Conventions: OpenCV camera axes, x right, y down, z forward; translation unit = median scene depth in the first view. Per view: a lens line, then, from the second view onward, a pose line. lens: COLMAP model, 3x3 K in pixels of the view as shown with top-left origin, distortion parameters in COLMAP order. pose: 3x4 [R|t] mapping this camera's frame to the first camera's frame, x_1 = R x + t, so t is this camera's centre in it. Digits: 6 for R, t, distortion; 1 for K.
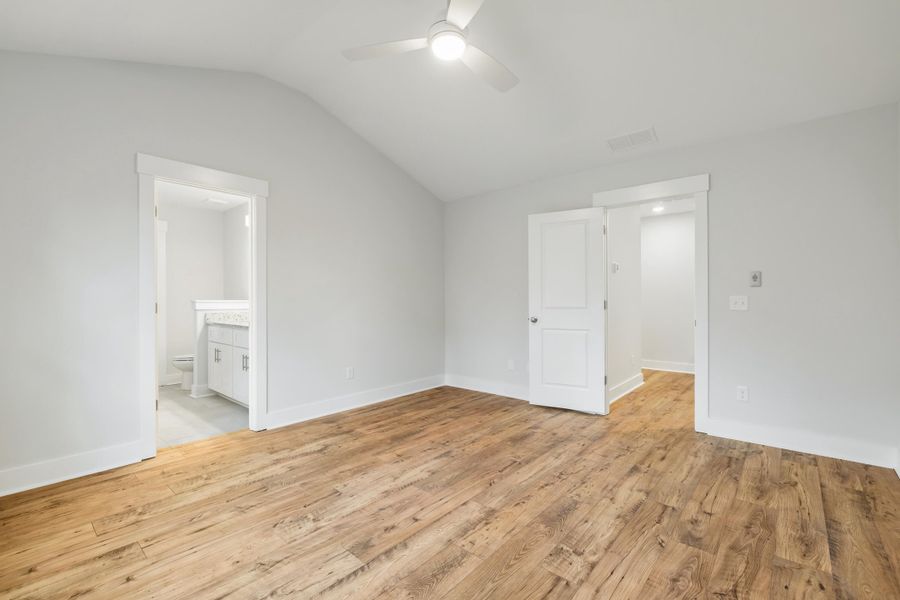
lens RADIAL K [[393.6, 0, 448.1], [0, 393.6, 297.1], [0, 0, 1]] dist [-0.001715, 0.000418]
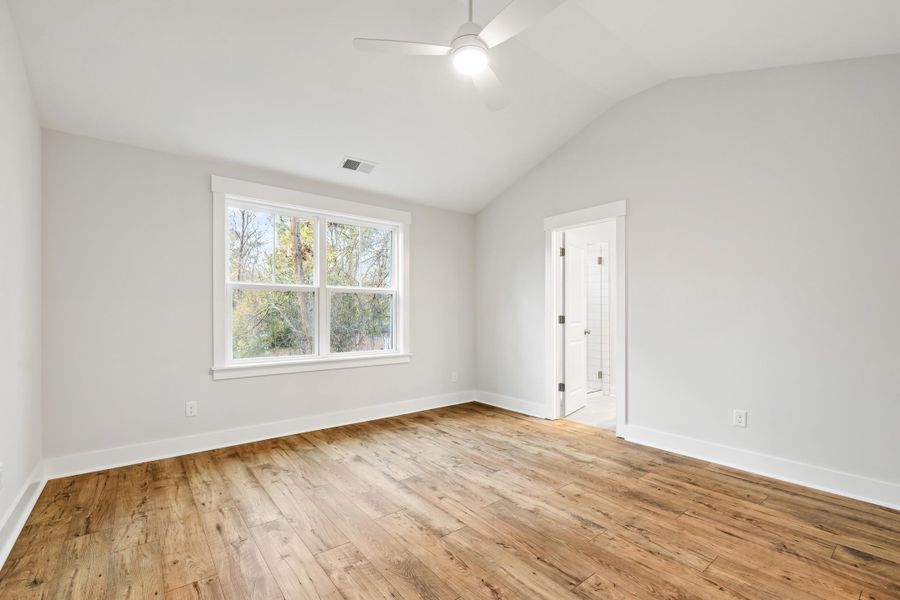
lens RADIAL K [[398.1, 0, 448.9], [0, 398.1, 313.1], [0, 0, 1]] dist [0.000692, 0.000423]
pose [[-0.182930, 0.002292, -0.983123, 0.782453], [0.007060, 0.999975, 0.001017, -0.000316], [0.983101, -0.006755, -0.182941, 0.880645]]
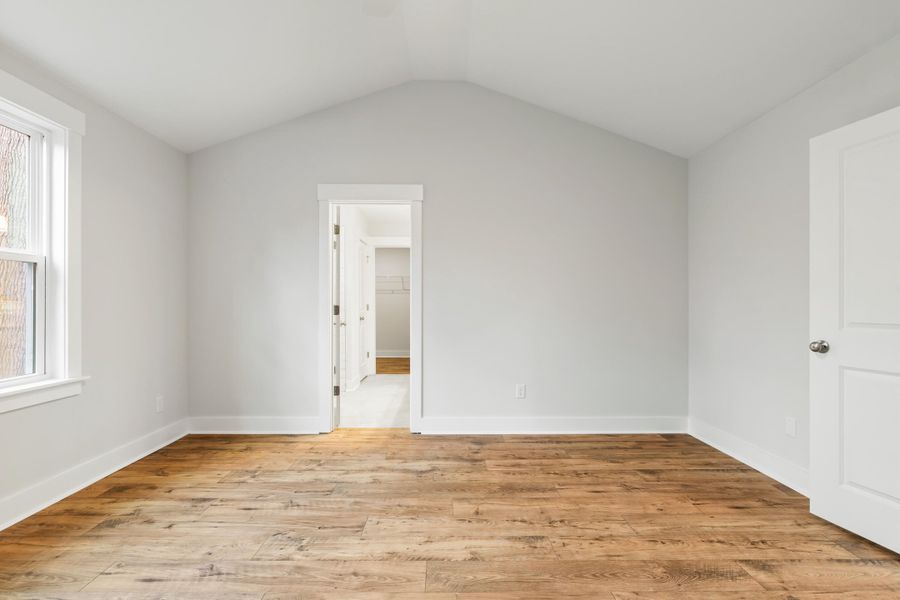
lens RADIAL K [[394.7, 0, 447.9], [0, 394.7, 303.1], [0, 0, 1]] dist [-0.002910, 0.000754]
pose [[0.665864, 0.004342, -0.746060, 0.394553], [0.000004, 0.999983, 0.005824, -0.000534], [0.746073, -0.003881, 0.665853, 0.458726]]
